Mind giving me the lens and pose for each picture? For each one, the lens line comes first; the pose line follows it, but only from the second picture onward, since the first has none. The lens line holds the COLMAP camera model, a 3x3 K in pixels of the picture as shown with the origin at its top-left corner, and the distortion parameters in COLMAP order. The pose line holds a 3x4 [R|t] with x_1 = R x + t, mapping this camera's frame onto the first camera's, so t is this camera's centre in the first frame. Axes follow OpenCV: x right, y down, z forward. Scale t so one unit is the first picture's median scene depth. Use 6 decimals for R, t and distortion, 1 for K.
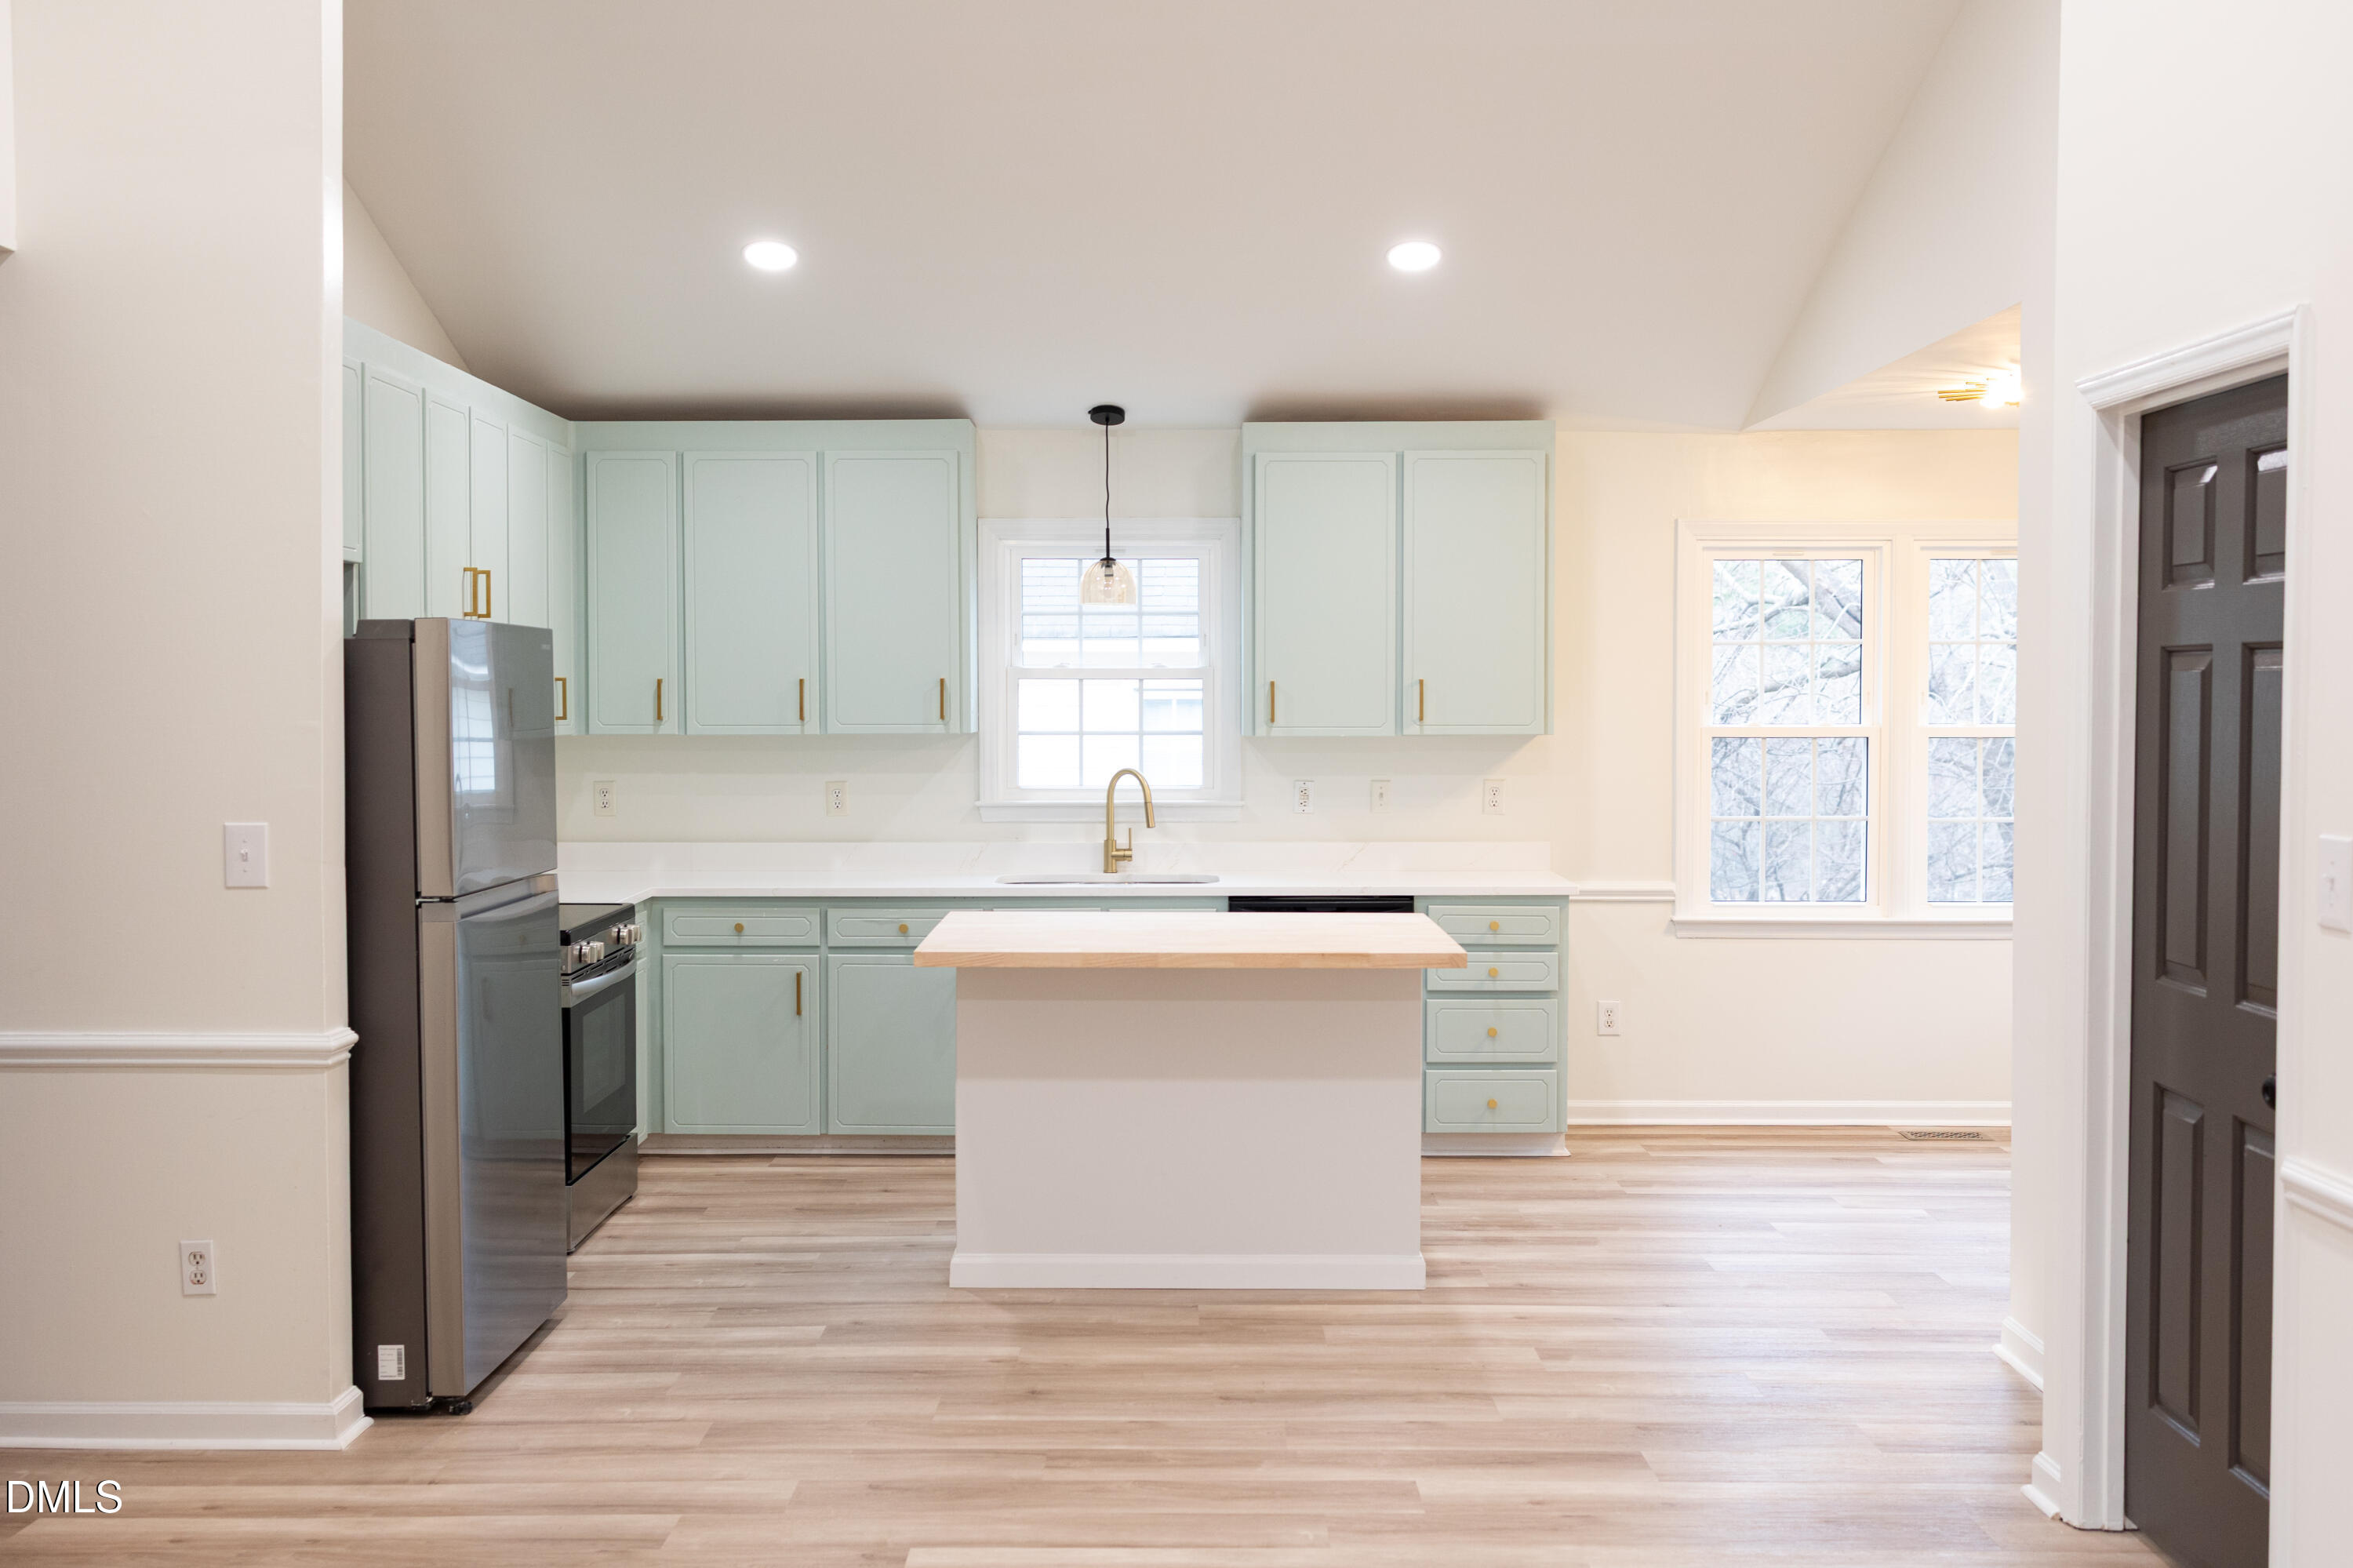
lens RADIAL K [[2316.6, 0, 1176.5], [0, 2316.6, 784.0], [0, 0, 1]] dist [0.002557, -0.001871]
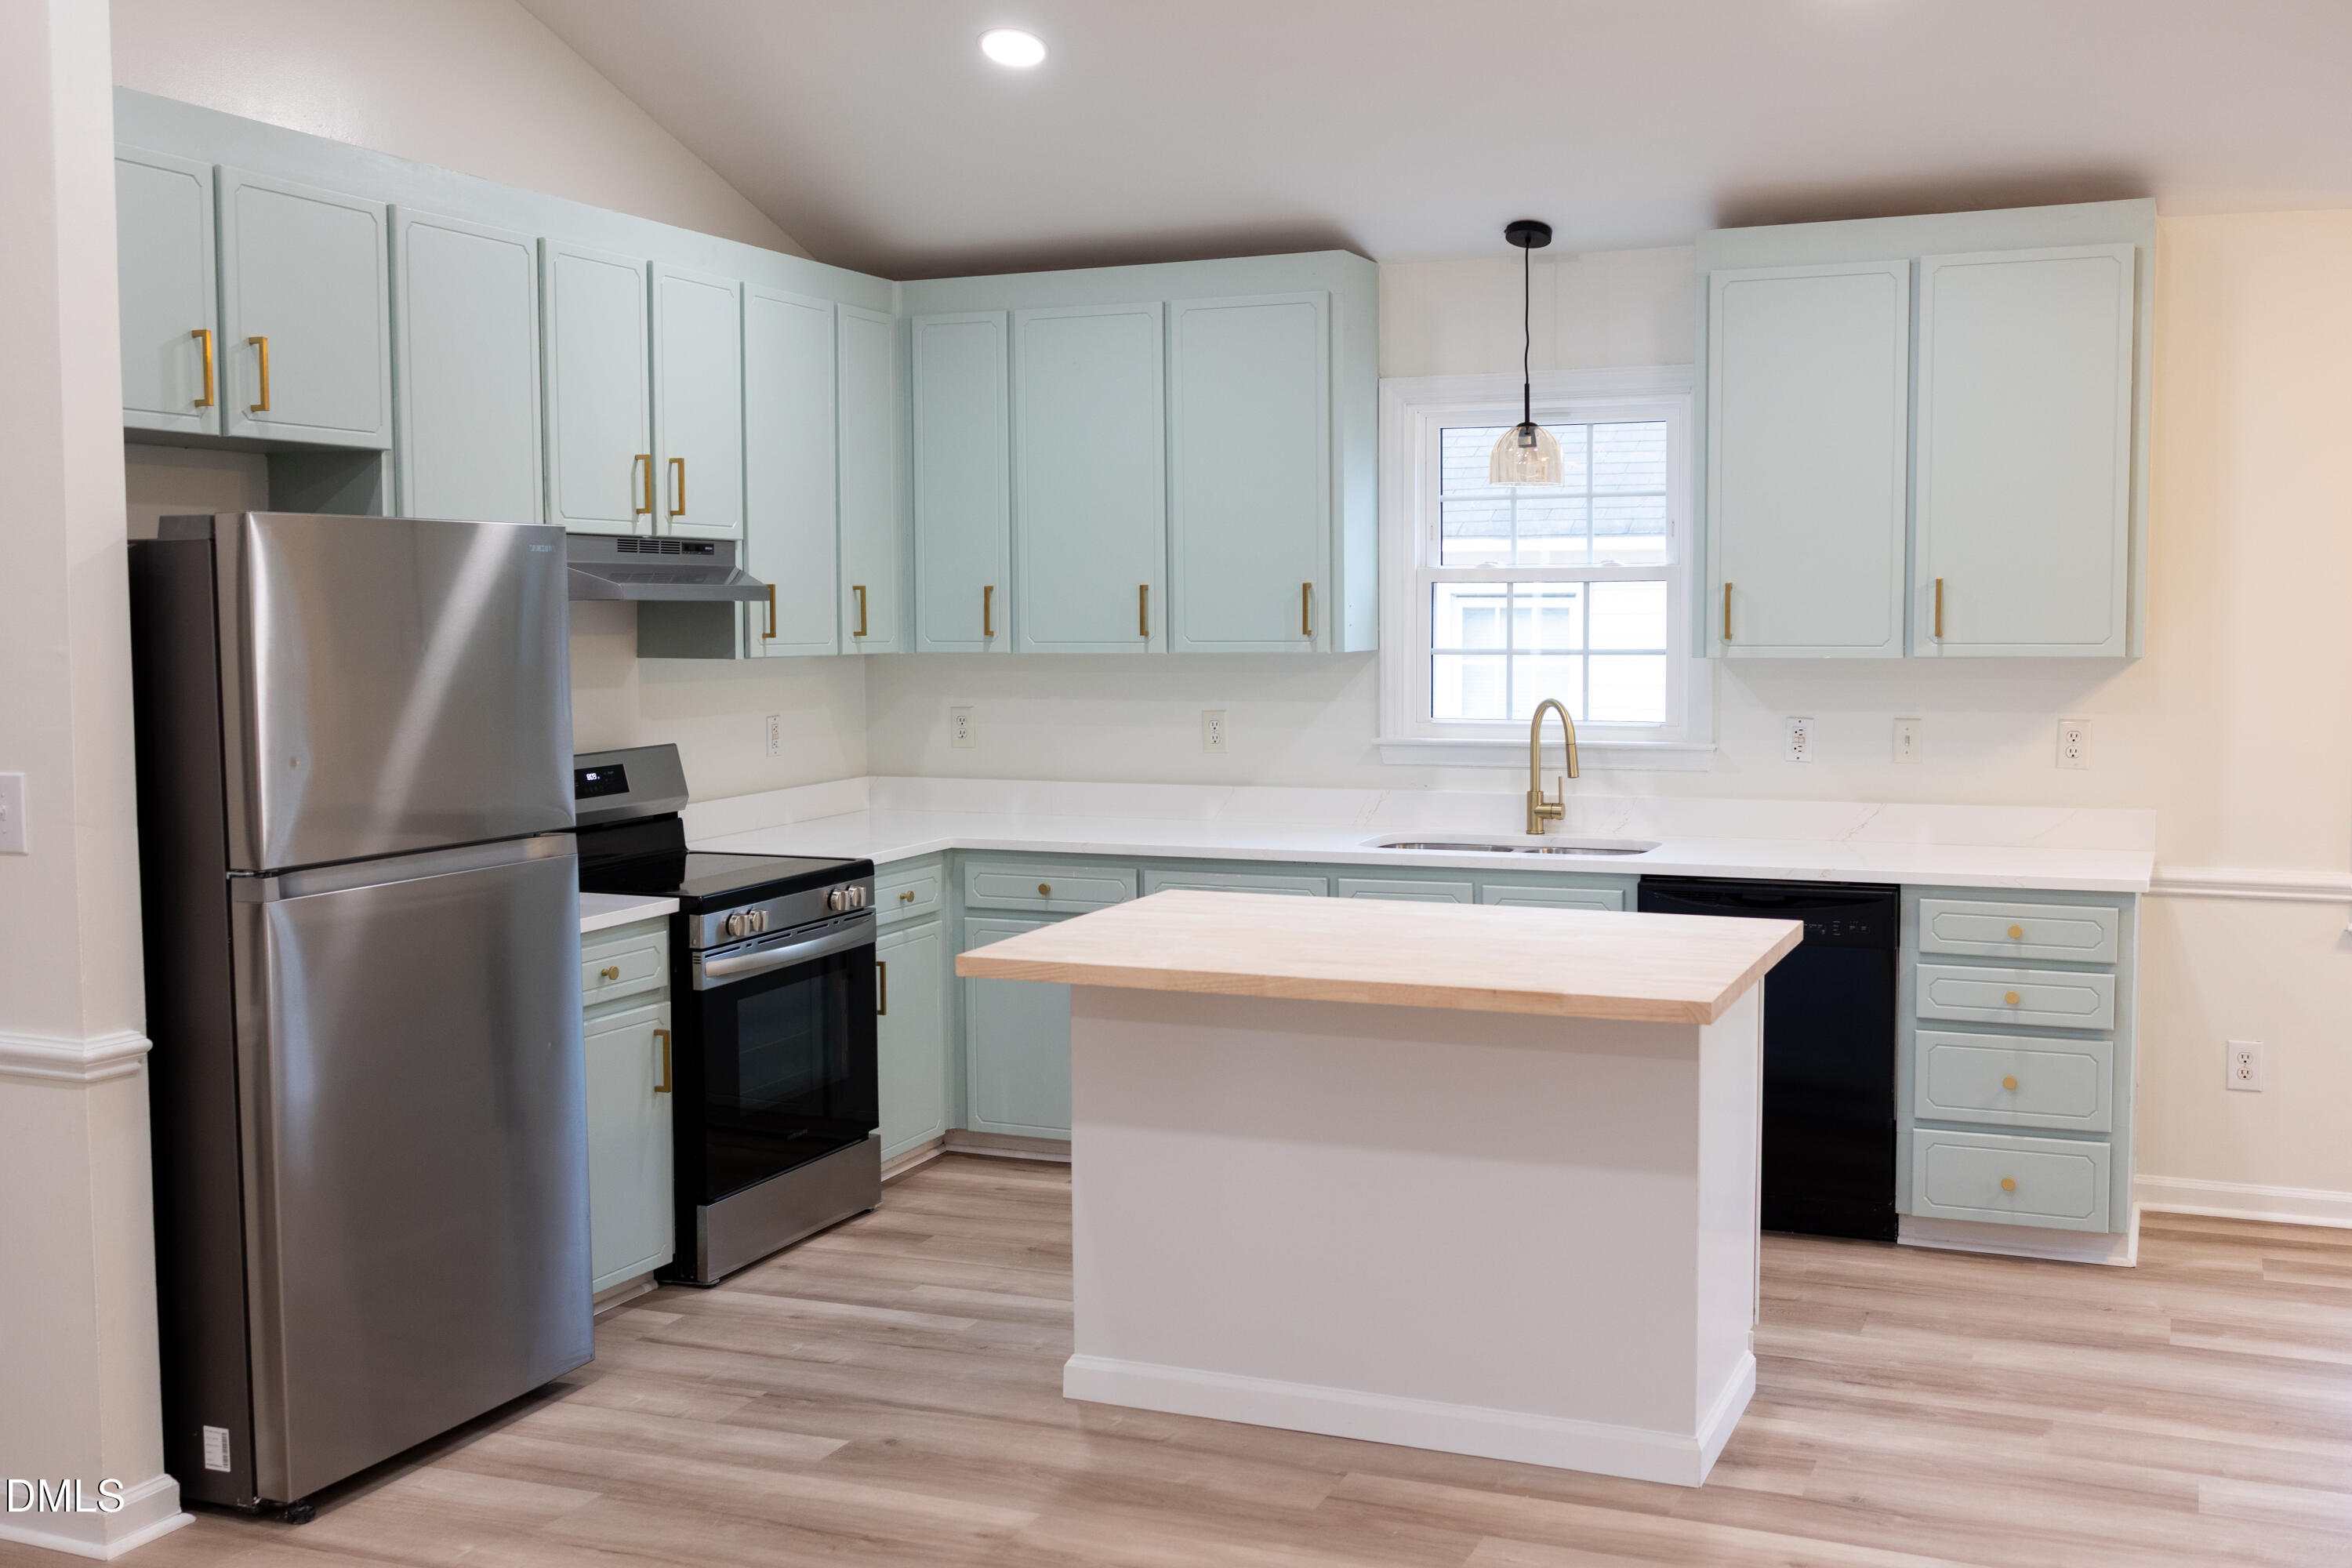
lens RADIAL K [[2380.0, 0, 1176.0], [0, 2380.0, 784.0], [0, 0, 1]] dist [0.014847, -0.016747]
pose [[0.923631, 0.024471, -0.382500, 0.176400], [-0.009494, 0.999114, 0.040995, -0.010337], [0.383164, -0.034233, 0.923046, 0.240281]]
